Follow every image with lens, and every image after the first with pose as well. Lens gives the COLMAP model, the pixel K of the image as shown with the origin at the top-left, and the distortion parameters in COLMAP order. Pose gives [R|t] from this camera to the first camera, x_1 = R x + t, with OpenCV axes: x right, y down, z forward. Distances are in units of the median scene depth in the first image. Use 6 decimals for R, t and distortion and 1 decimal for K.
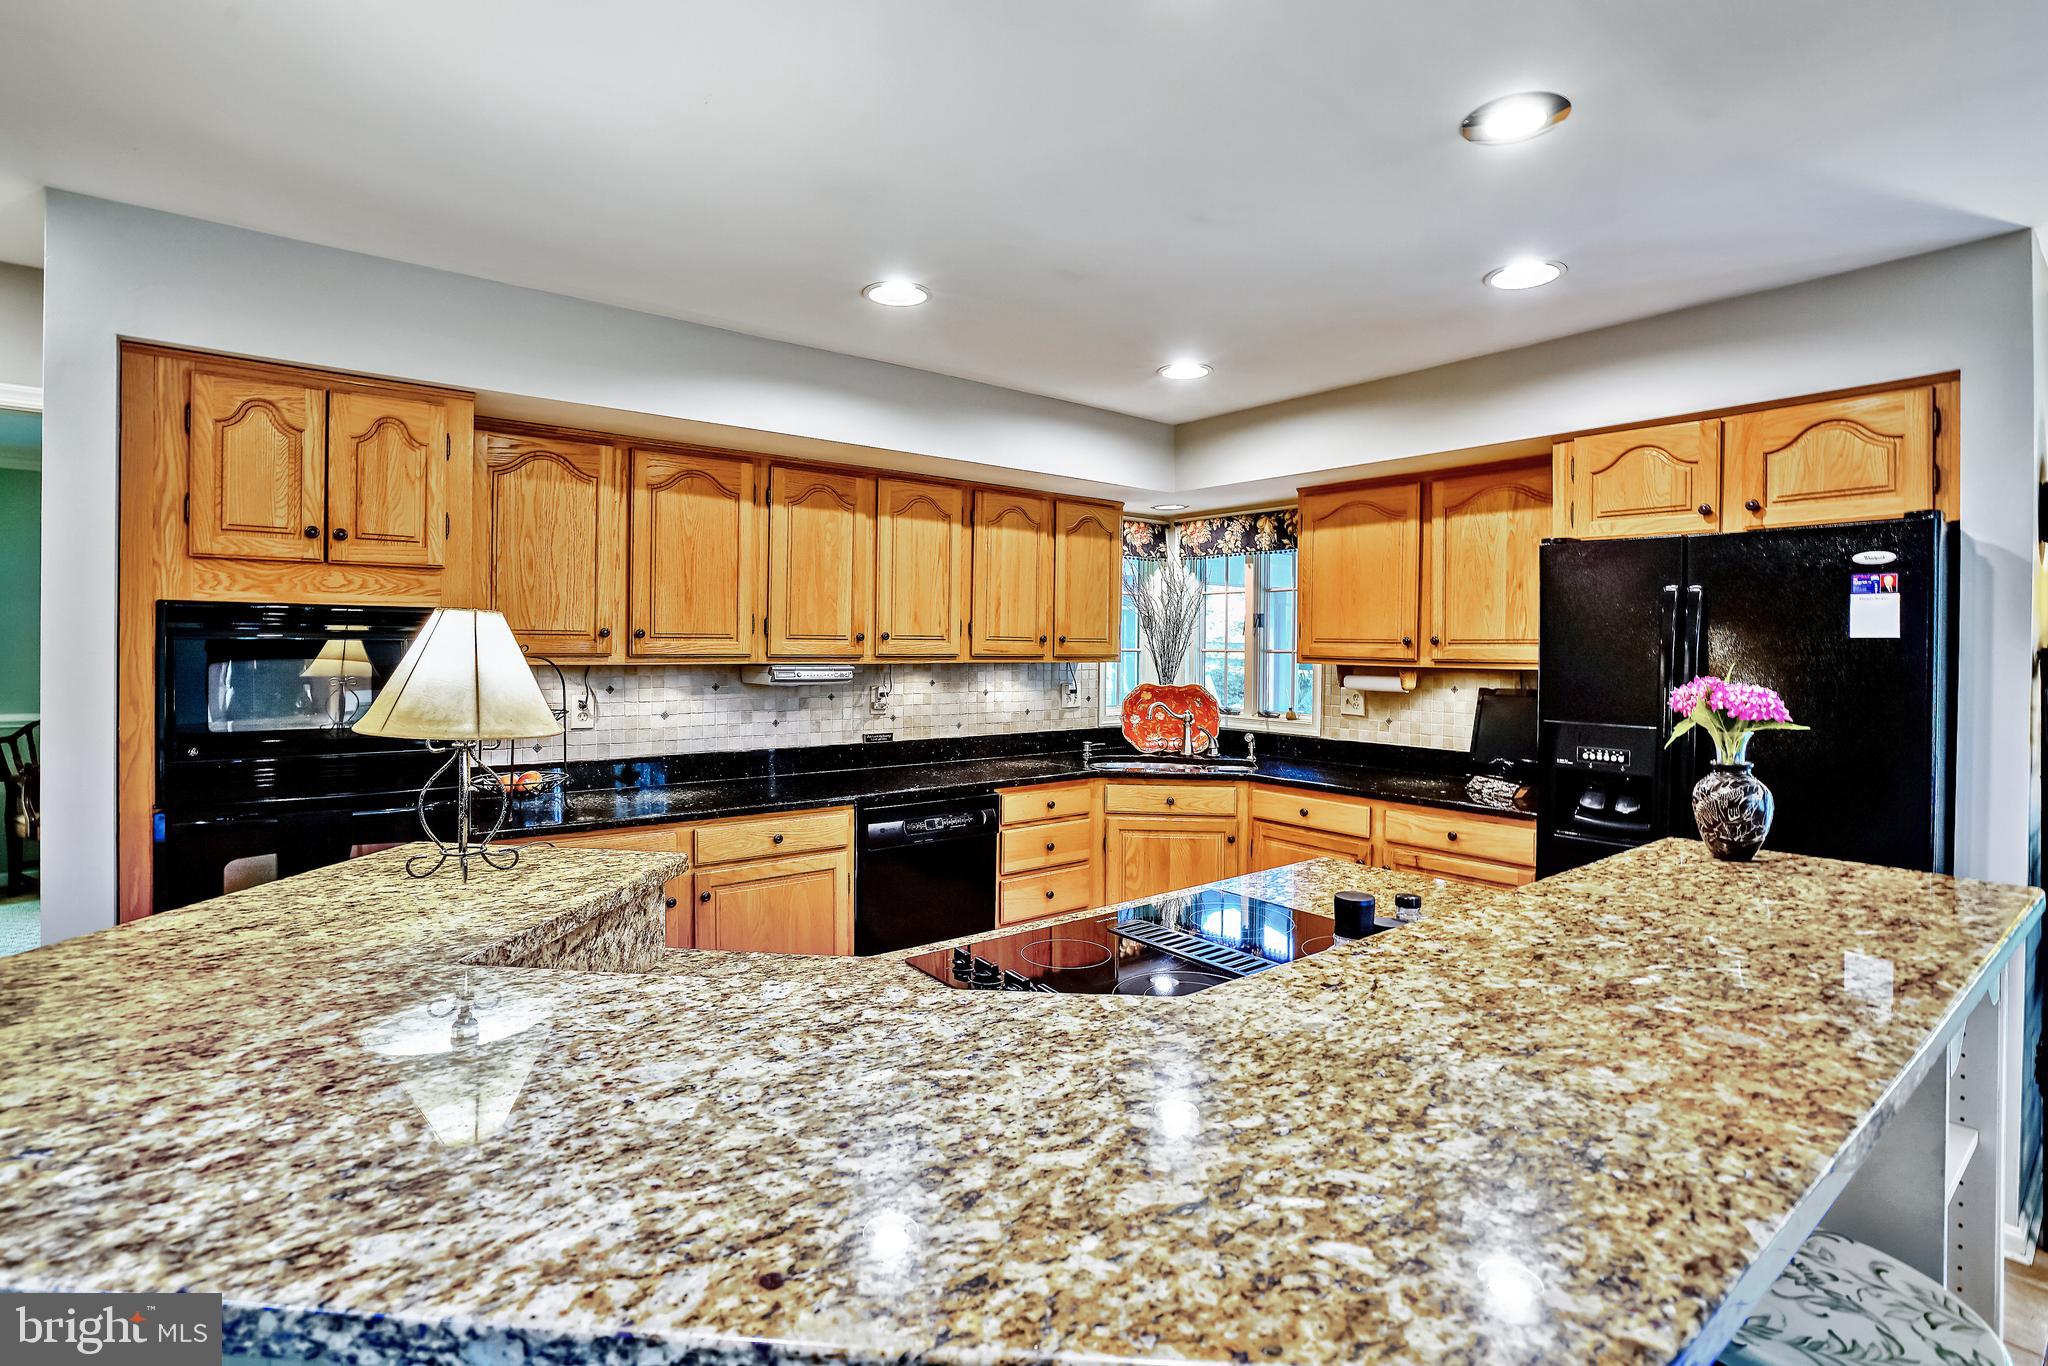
lens RADIAL K [[939.7, 0, 1031.1], [0, 939.7, 663.7], [0, 0, 1]] dist [-0.021456, 0.000507]
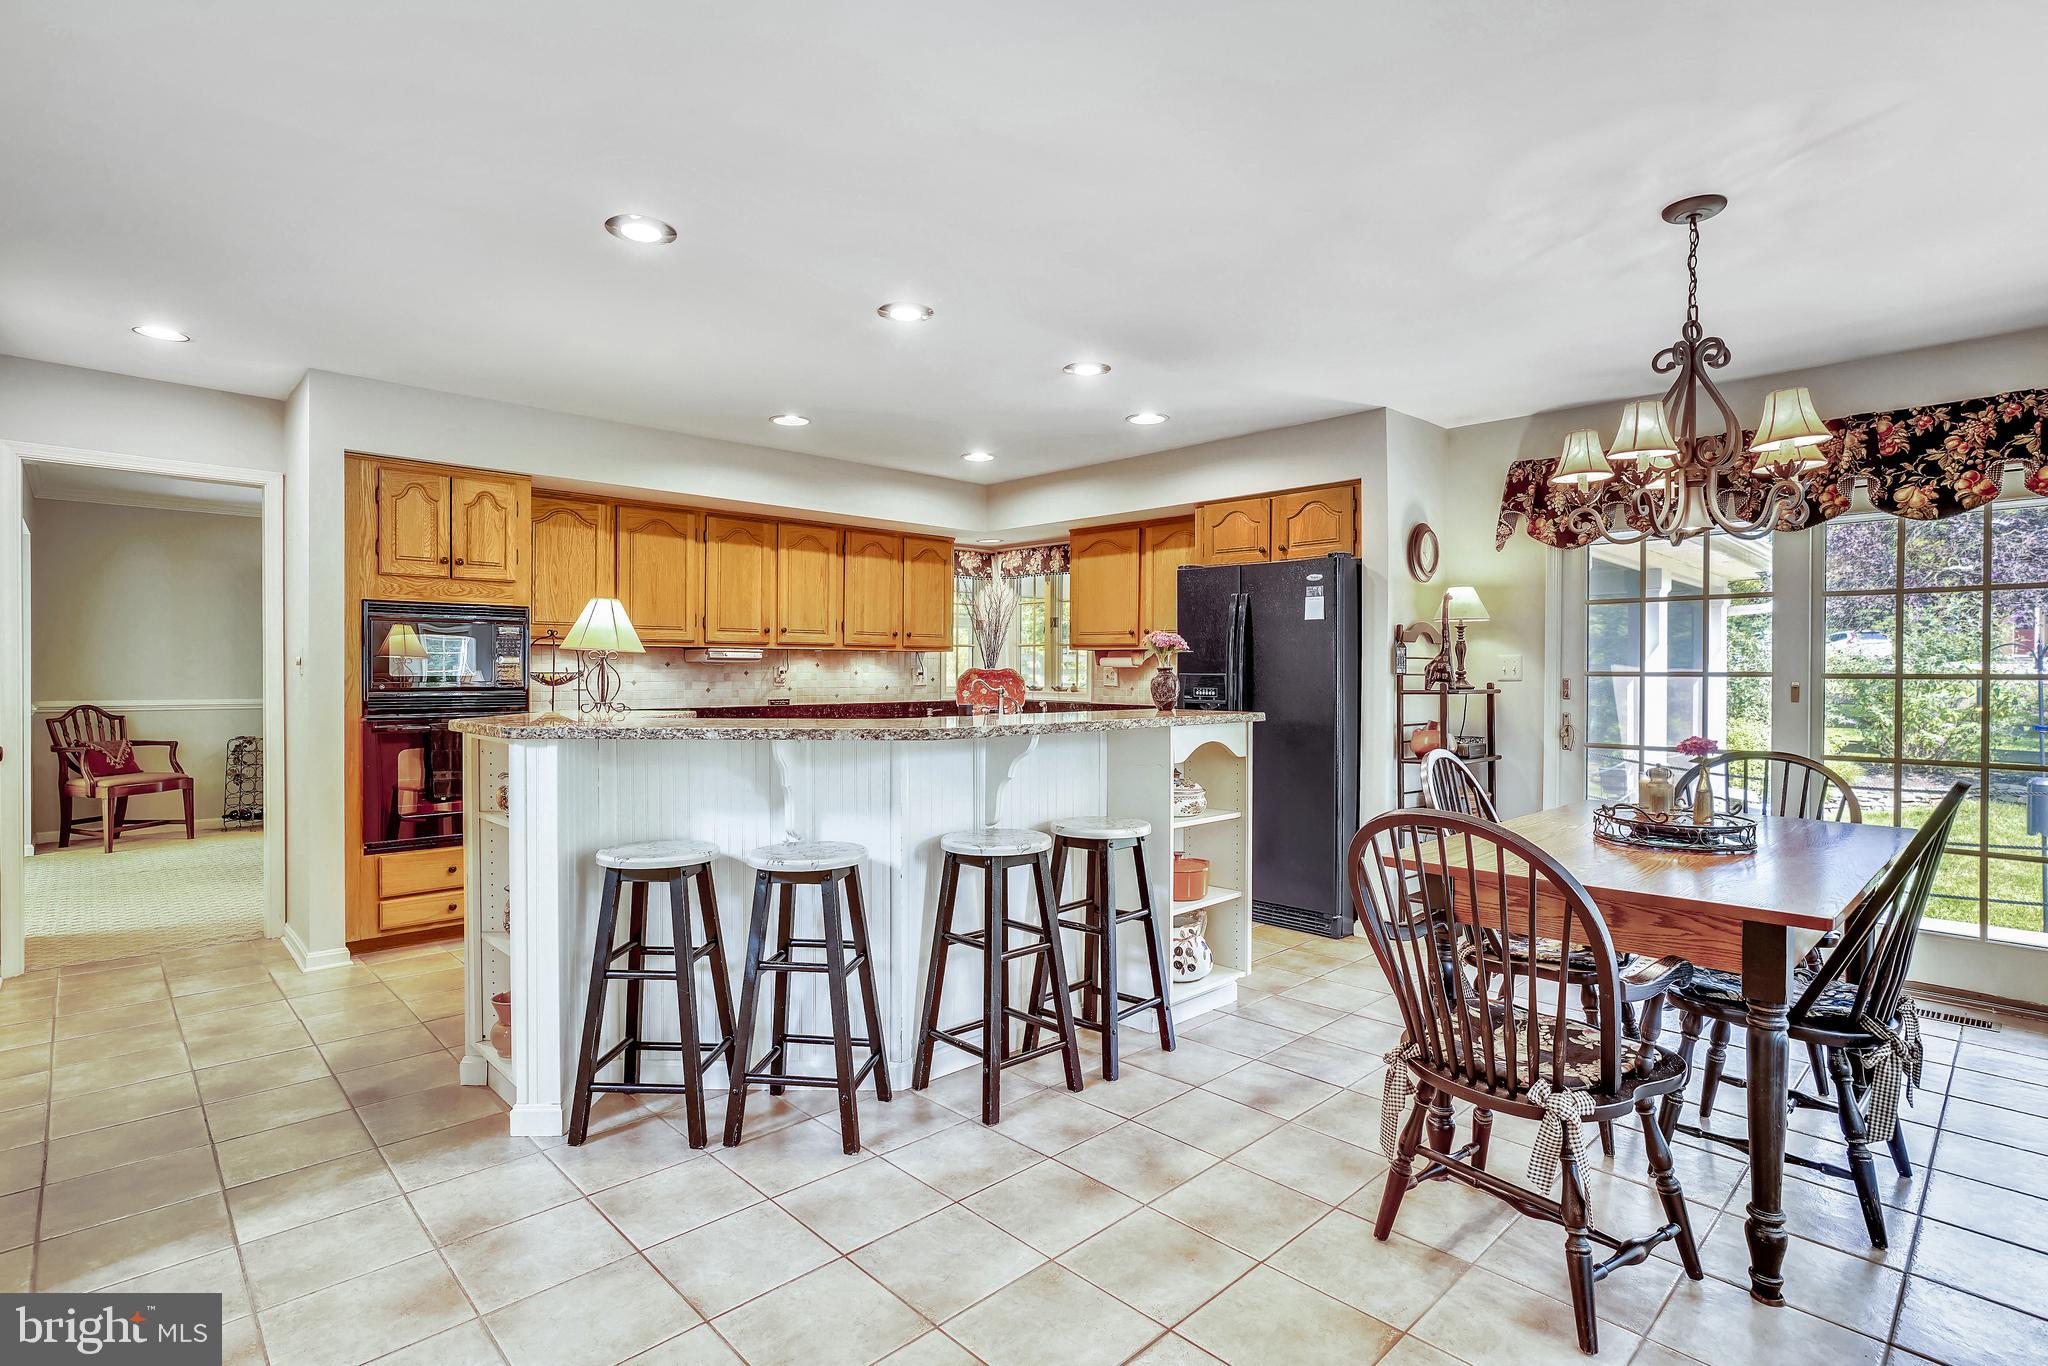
lens RADIAL K [[945.5, 0, 1012.8], [0, 945.5, 685.4], [0, 0, 1]] dist [-0.000855, 0.000958]
pose [[0.995897, -0.007867, 0.090156, 0.068959], [0.007716, 0.999968, 0.002018, 0.057789], [-0.090169, -0.001314, 0.995926, -0.517478]]
